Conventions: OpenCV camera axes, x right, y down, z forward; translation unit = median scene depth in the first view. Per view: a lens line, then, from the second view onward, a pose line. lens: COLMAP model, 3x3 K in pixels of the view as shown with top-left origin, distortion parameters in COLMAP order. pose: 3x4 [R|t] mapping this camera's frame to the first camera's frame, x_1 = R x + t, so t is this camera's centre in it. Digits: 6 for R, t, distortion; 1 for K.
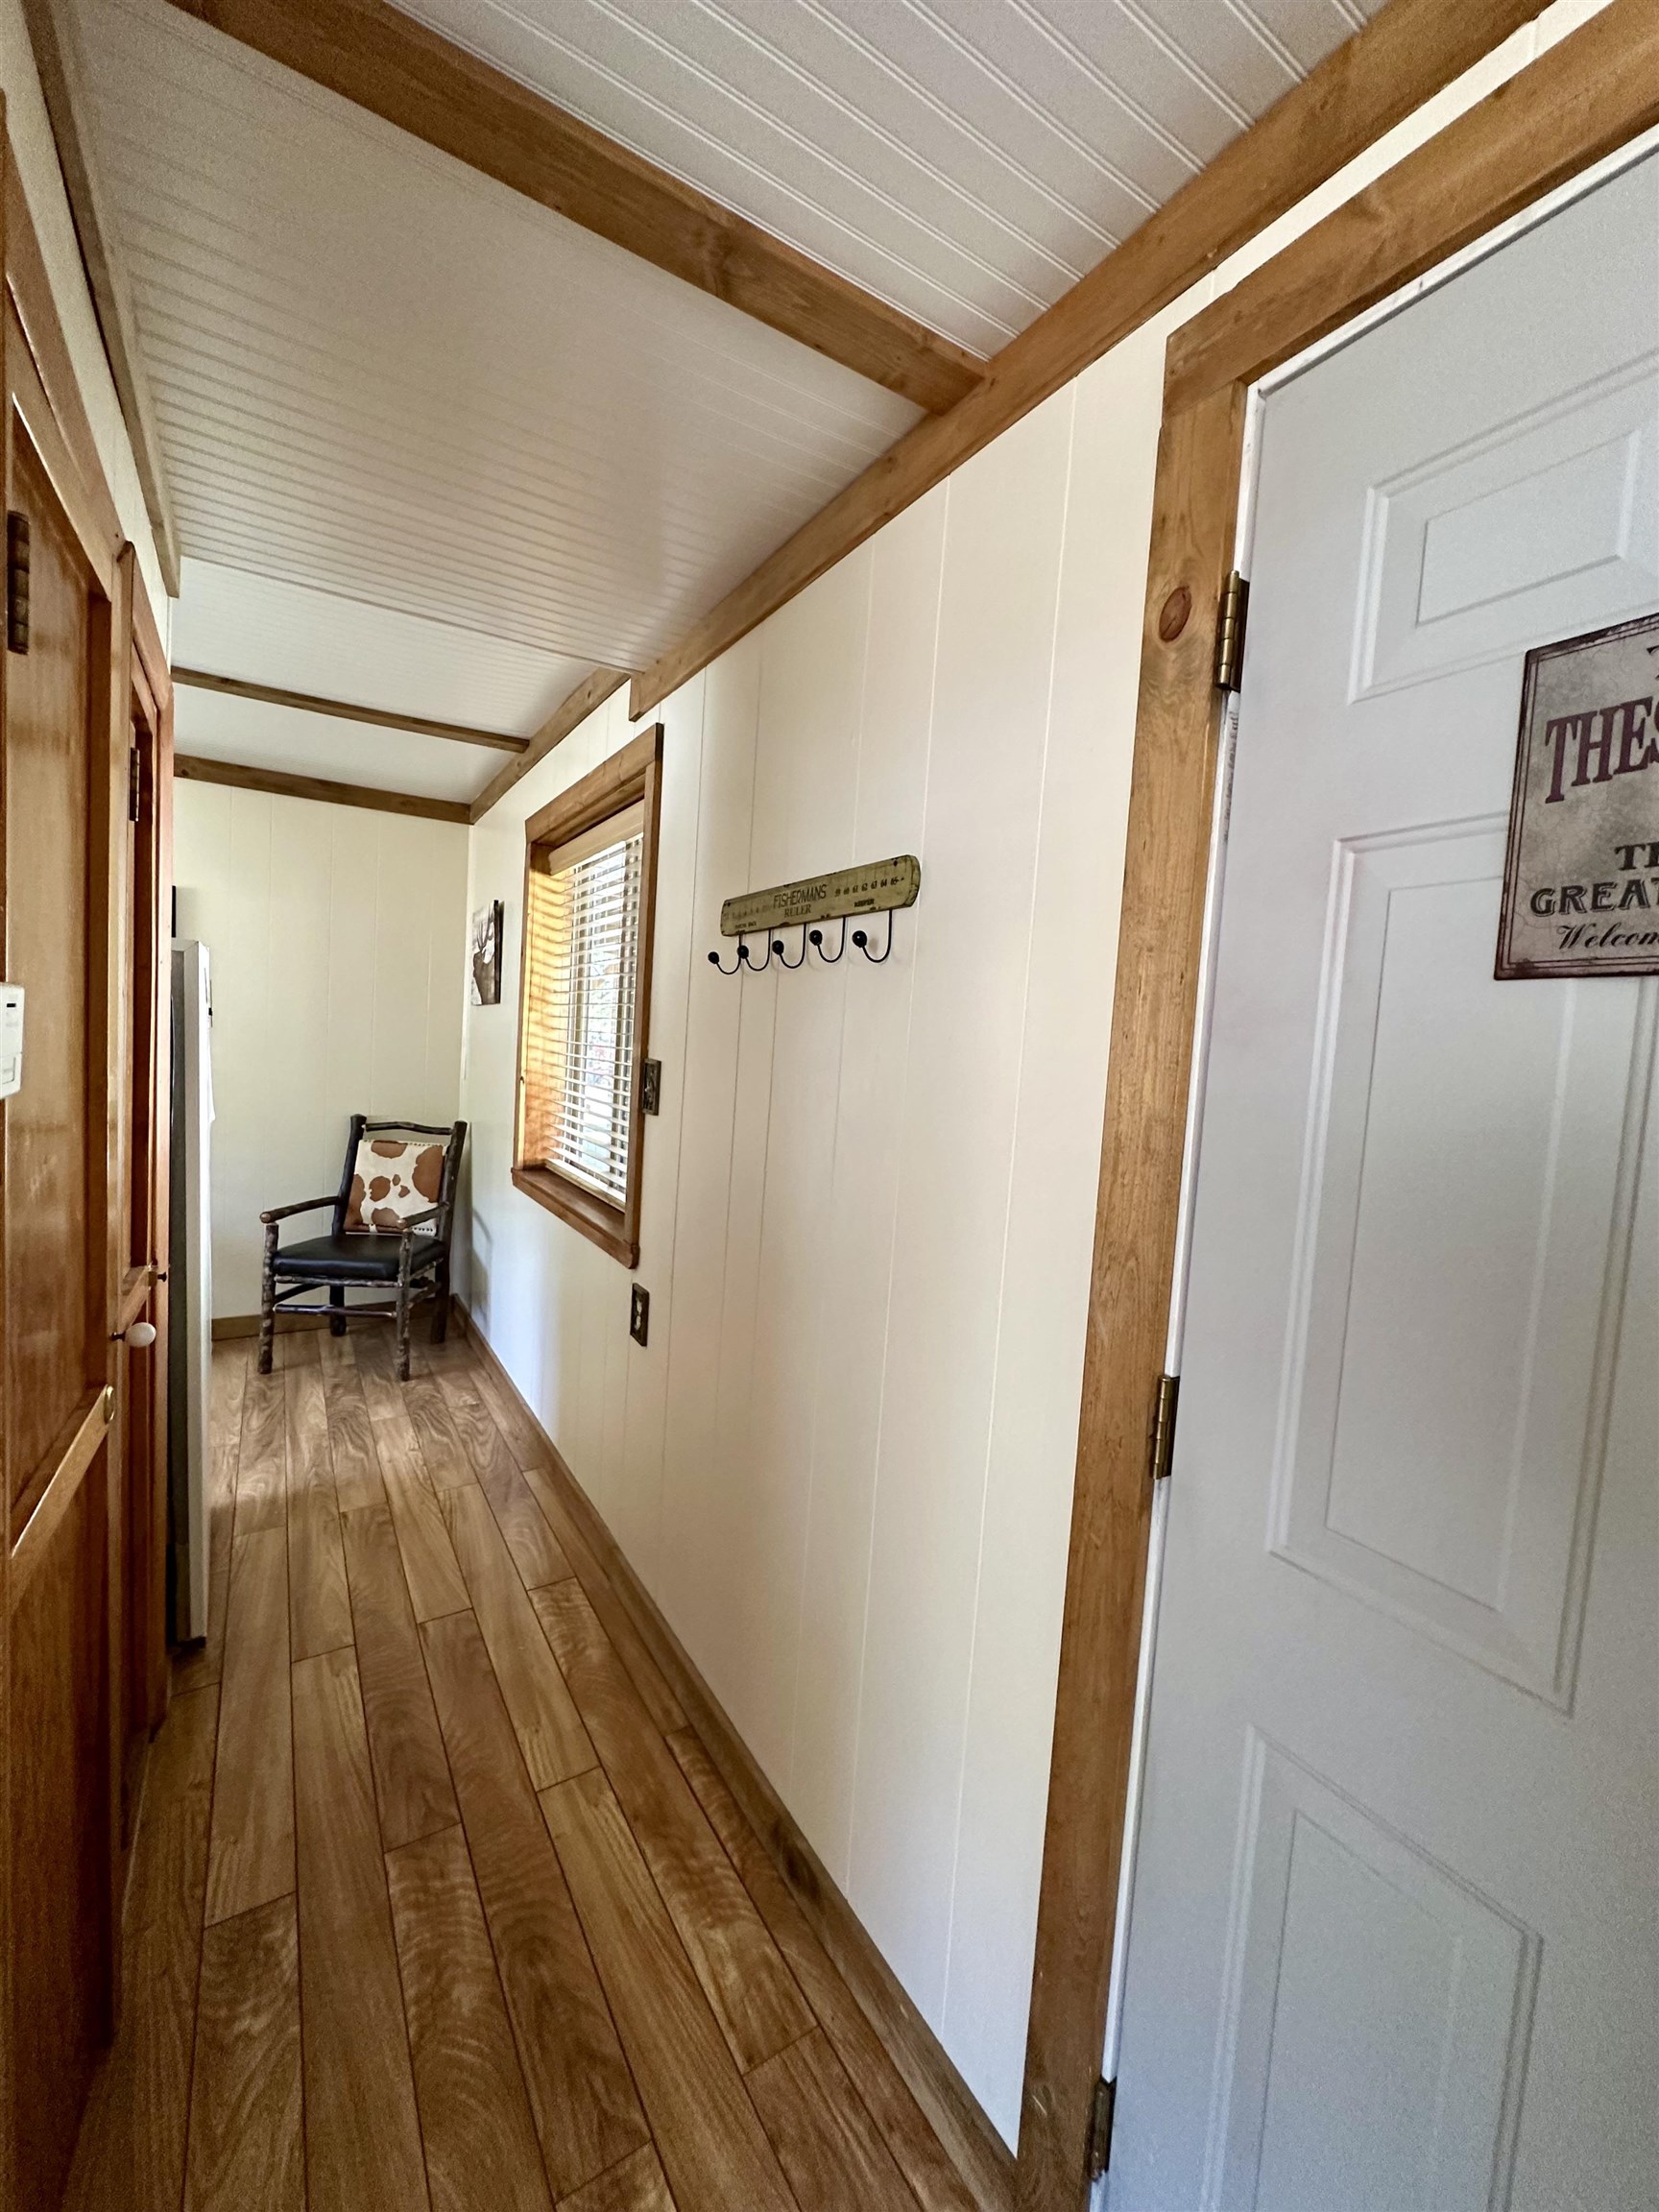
lens RADIAL K [[885.3, 0, 829.5], [0, 885.3, 1106.0], [0, 0, 1]] dist [-0.000054, 0.000134]
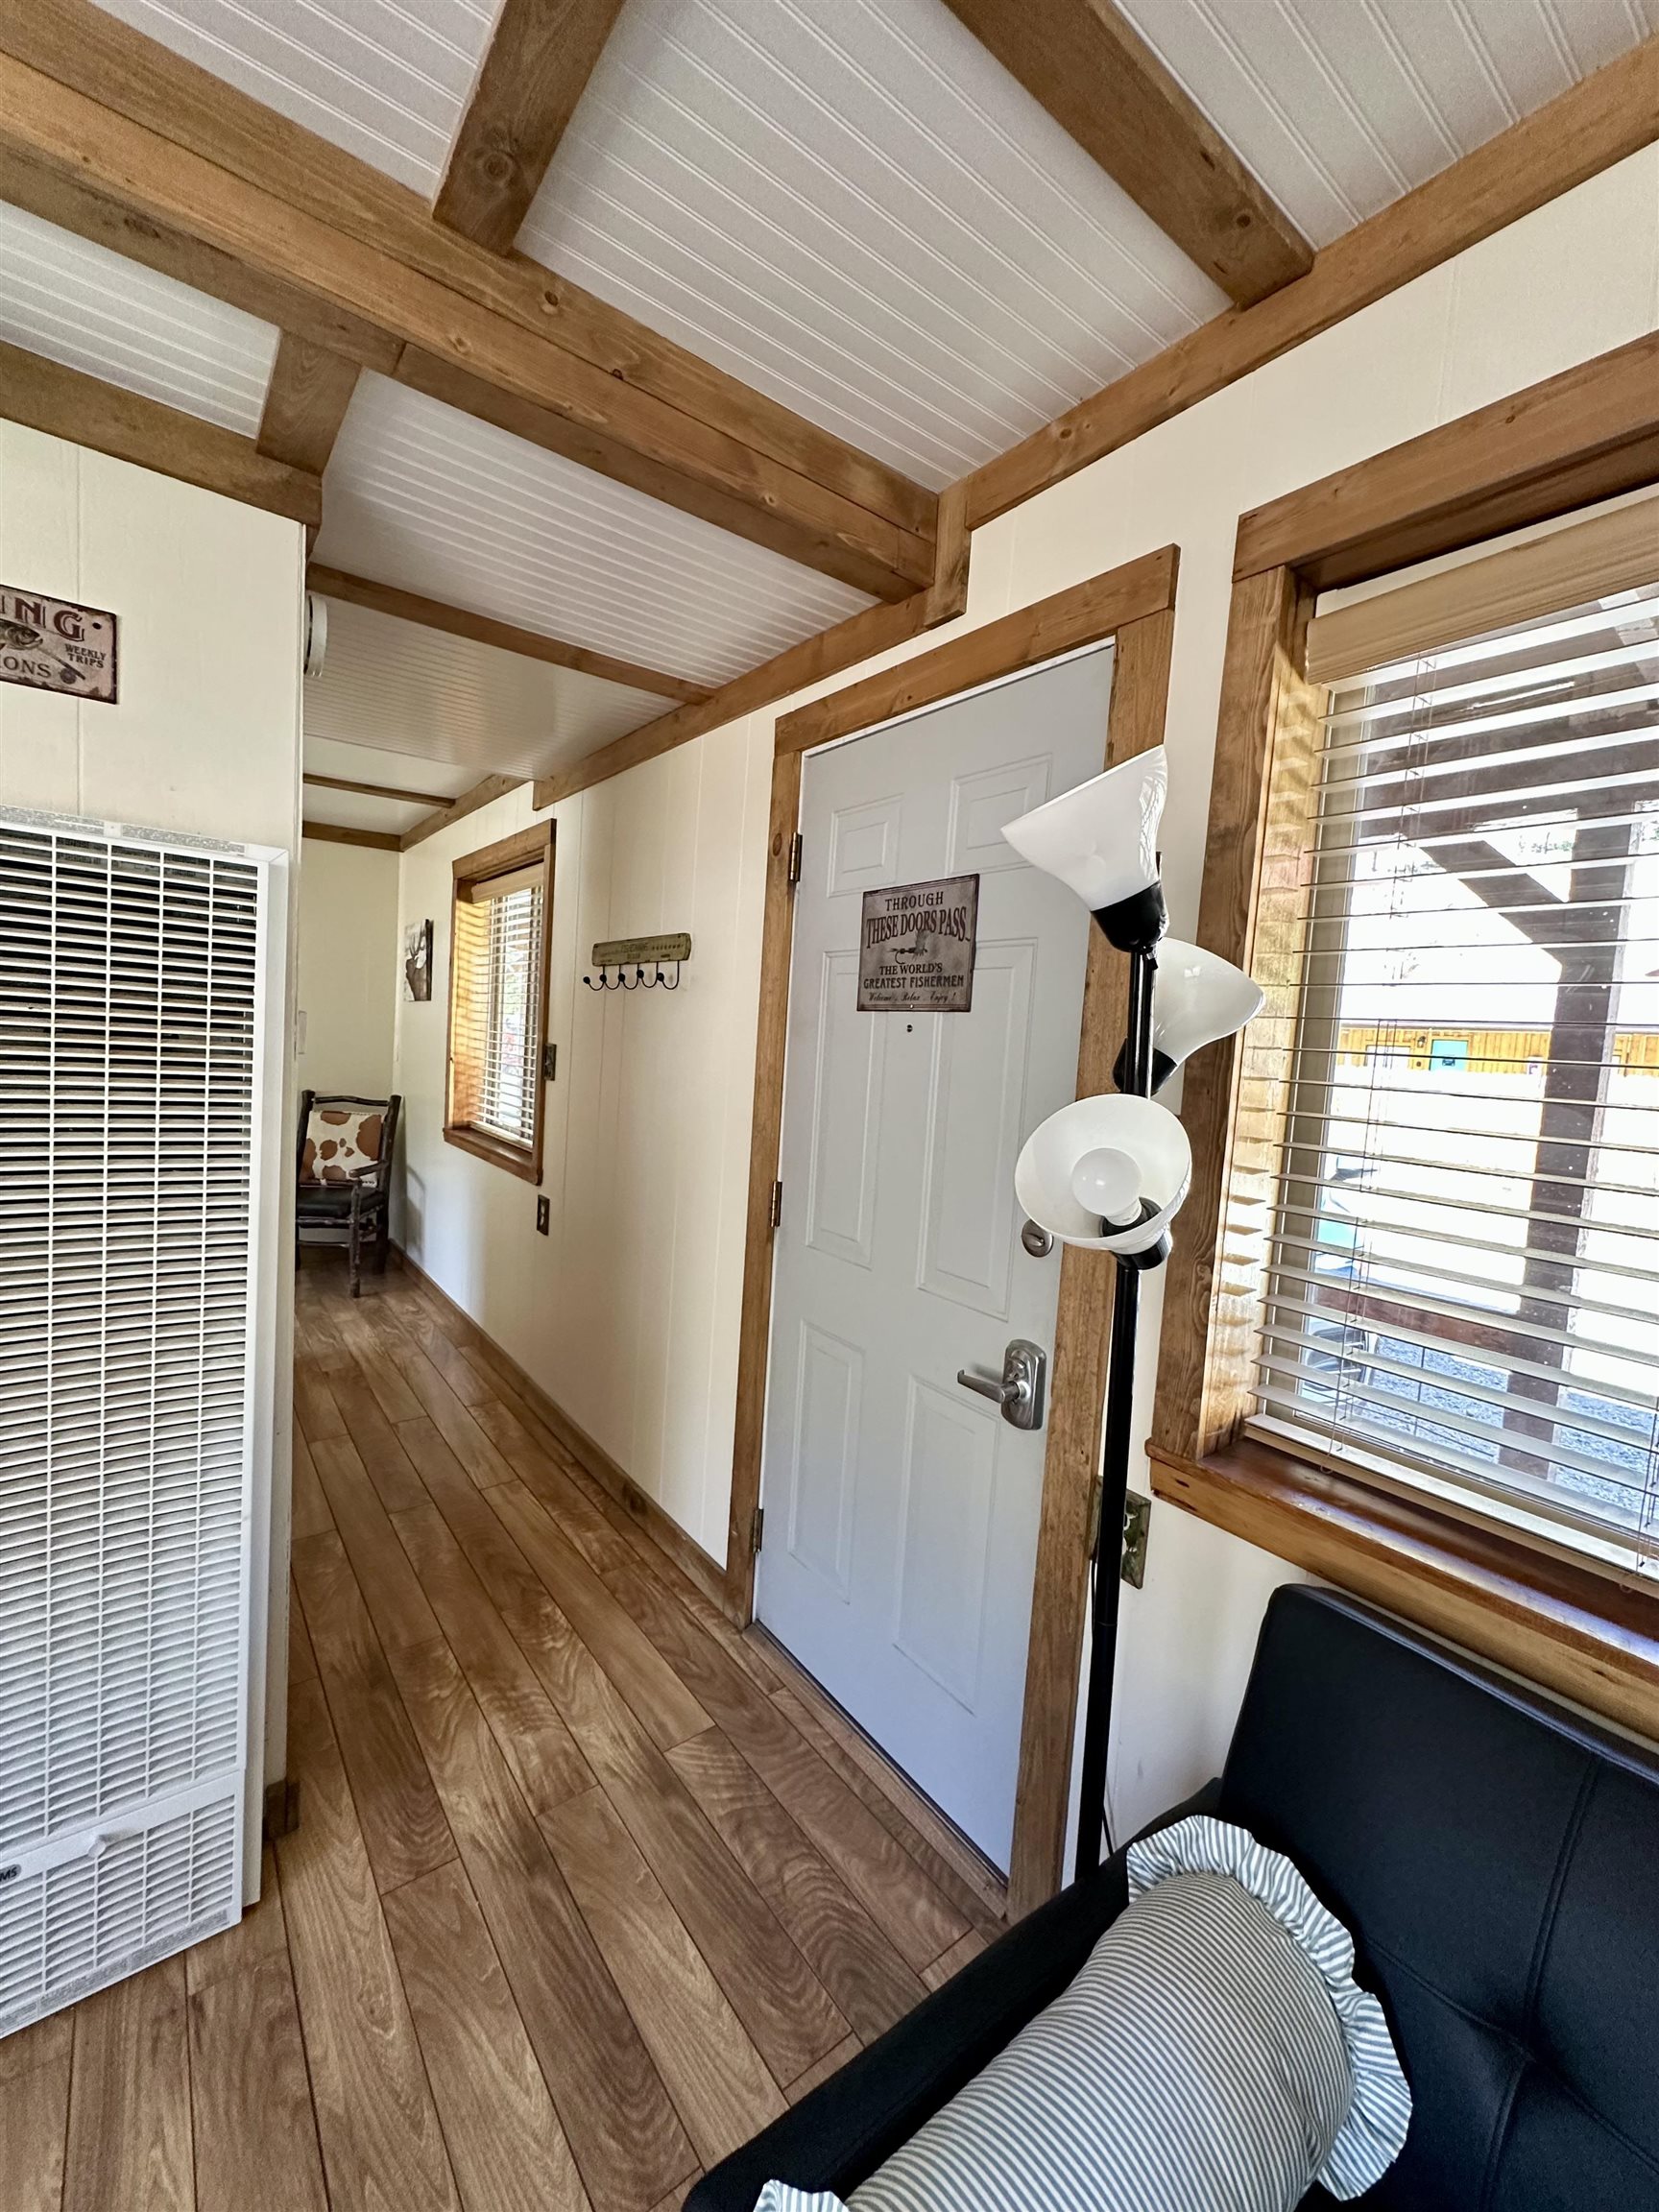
lens RADIAL K [[885.3, 0, 829.5], [0, 885.3, 1106.0], [0, 0, 1]] dist [-0.000054, 0.000134]
pose [[0.995527, -0.005265, 0.094332, 0.106110], [0.004064, 0.999908, 0.012918, 0.029666], [-0.094391, -0.012477, 0.995457, -0.443851]]
